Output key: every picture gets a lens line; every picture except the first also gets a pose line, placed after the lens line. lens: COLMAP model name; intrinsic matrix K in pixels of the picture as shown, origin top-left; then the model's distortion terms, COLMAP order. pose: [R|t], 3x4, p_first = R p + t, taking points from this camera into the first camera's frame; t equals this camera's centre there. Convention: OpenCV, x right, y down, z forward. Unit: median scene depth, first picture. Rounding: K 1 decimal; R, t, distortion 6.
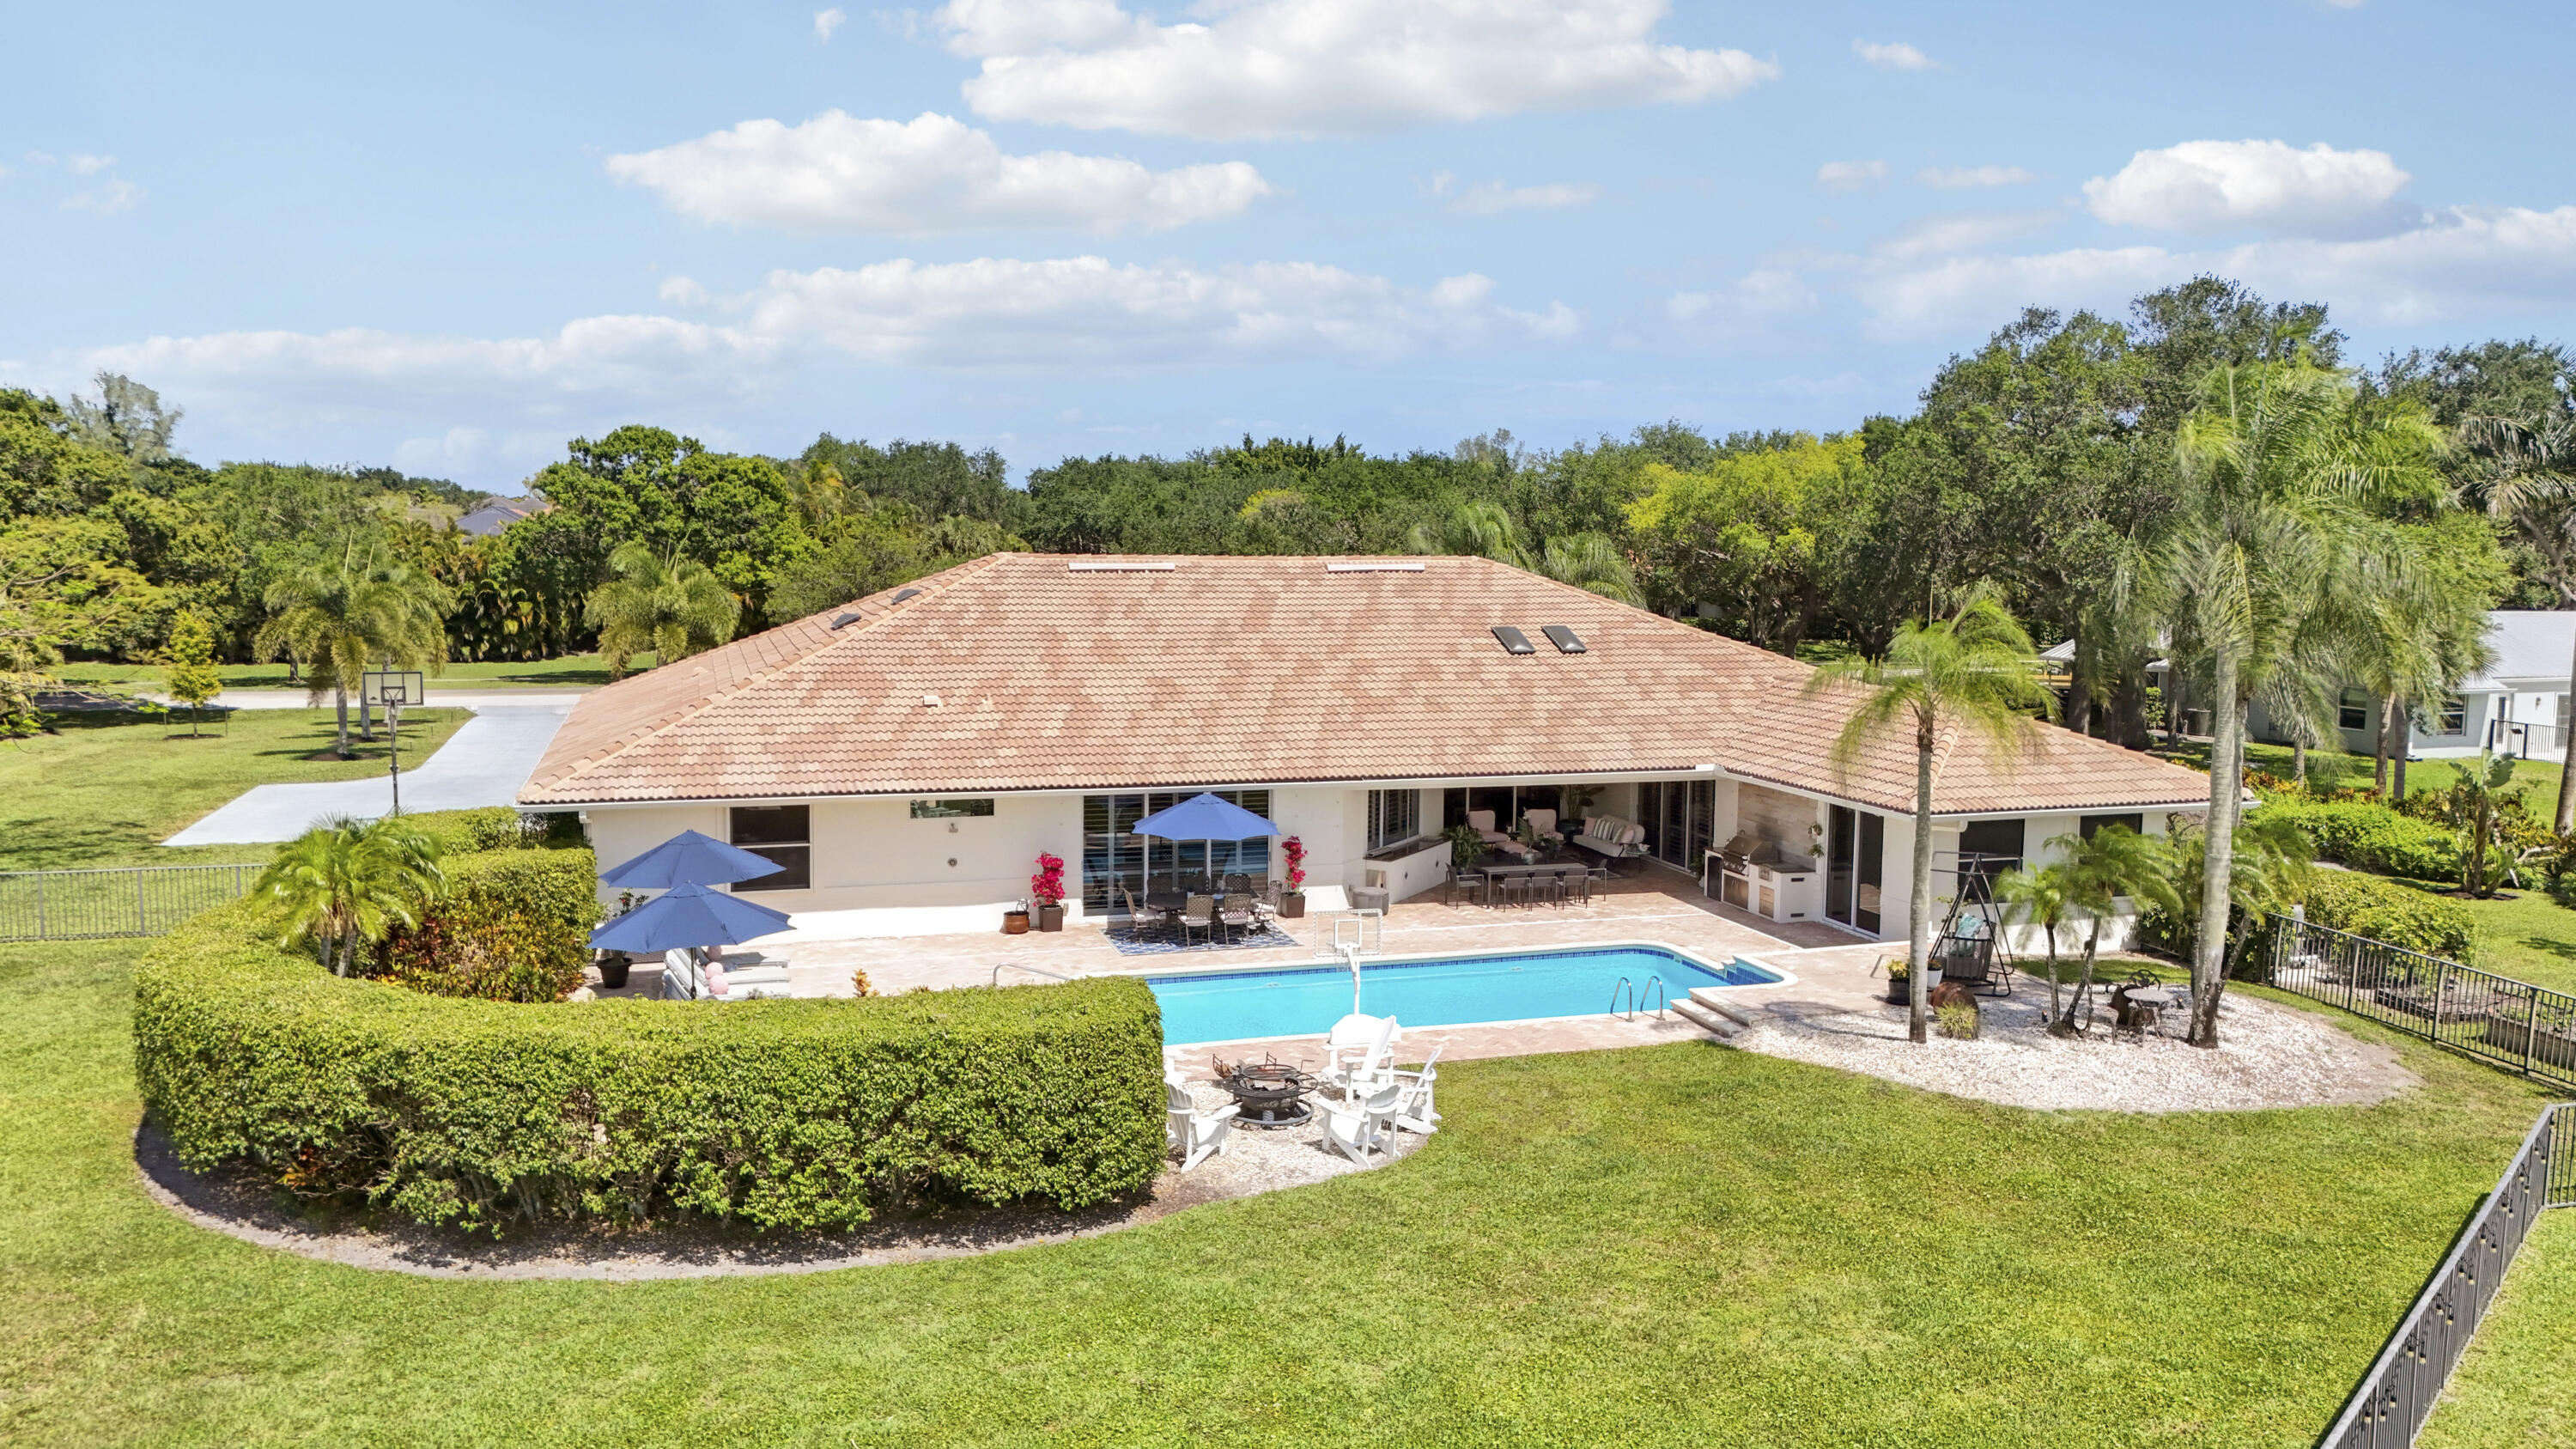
lens RADIAL K [[1857.3, 0, 1288.1], [0, 1857.3, 759.0], [0, 0, 1]] dist [0.036172, -0.003790]
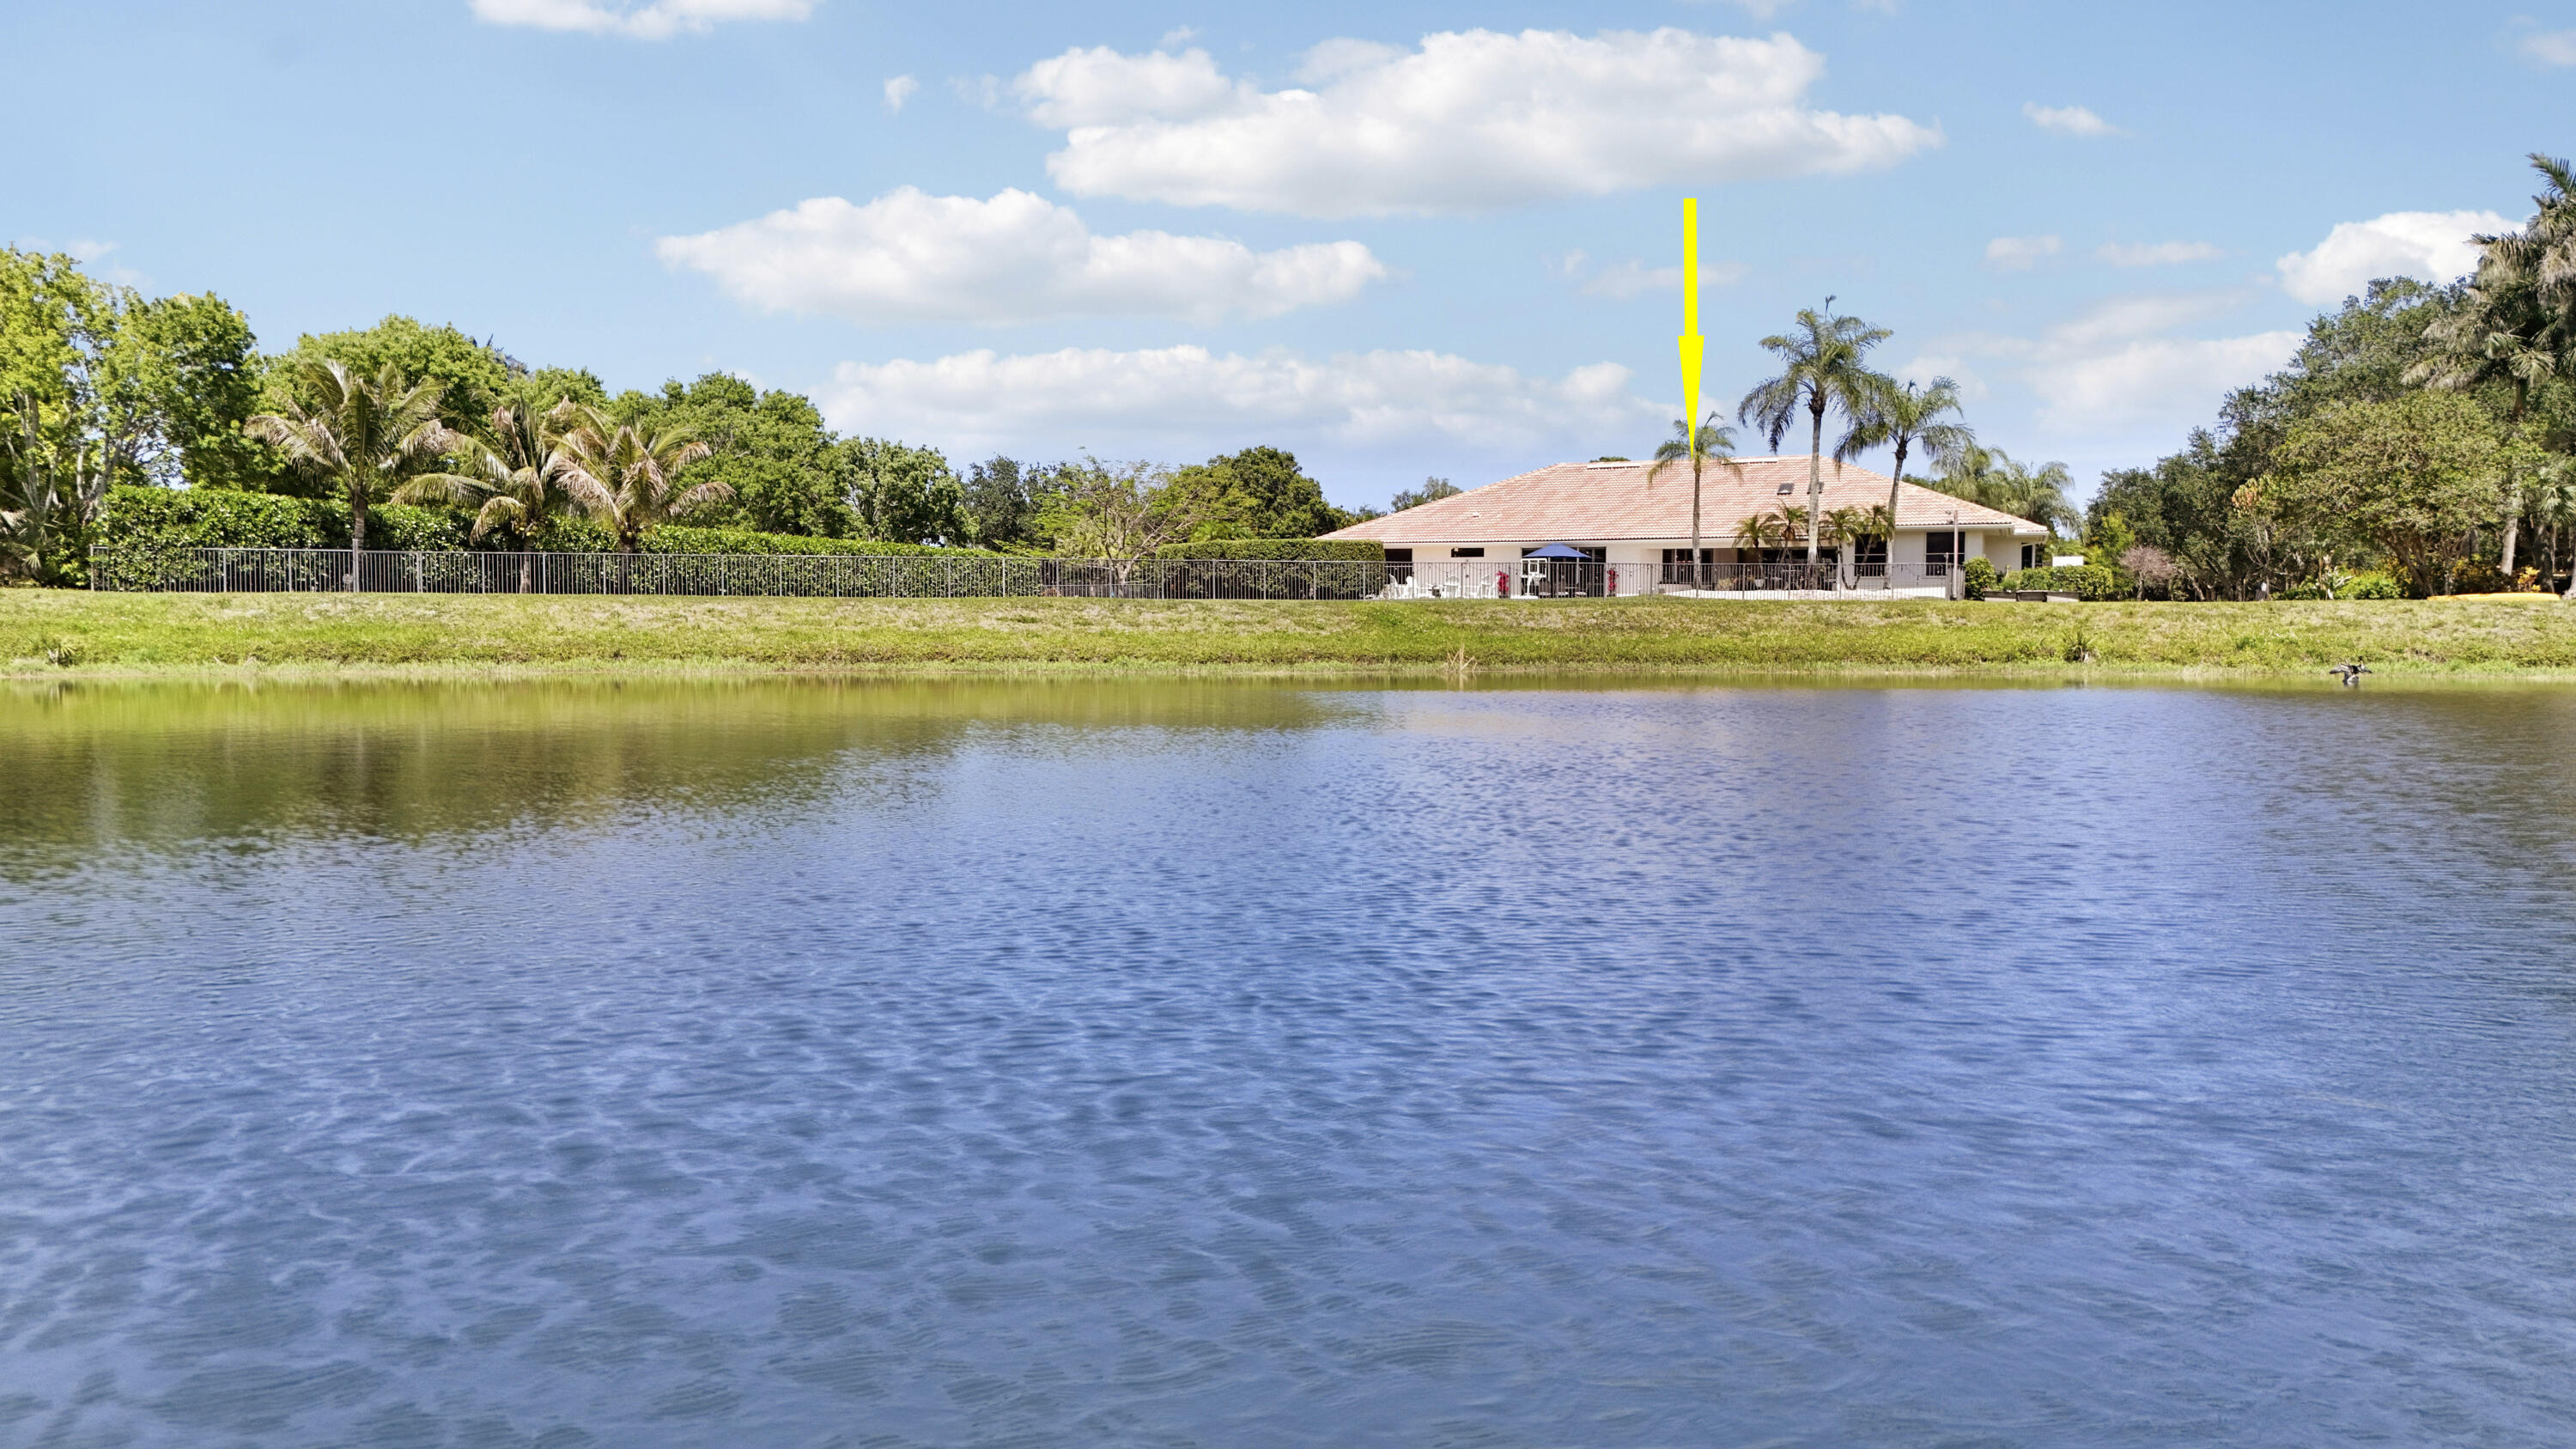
lens RADIAL K [[1801.4, 0, 1288.0], [0, 1801.4, 724.5], [0, 0, 1]] dist [0.031254, -0.000372]
pose [[0.787359, 0.024557, -0.616005, 1.076813], [-0.064584, 0.996994, -0.042804, 0.360625], [0.613102, 0.073486, 0.786578, -0.966407]]
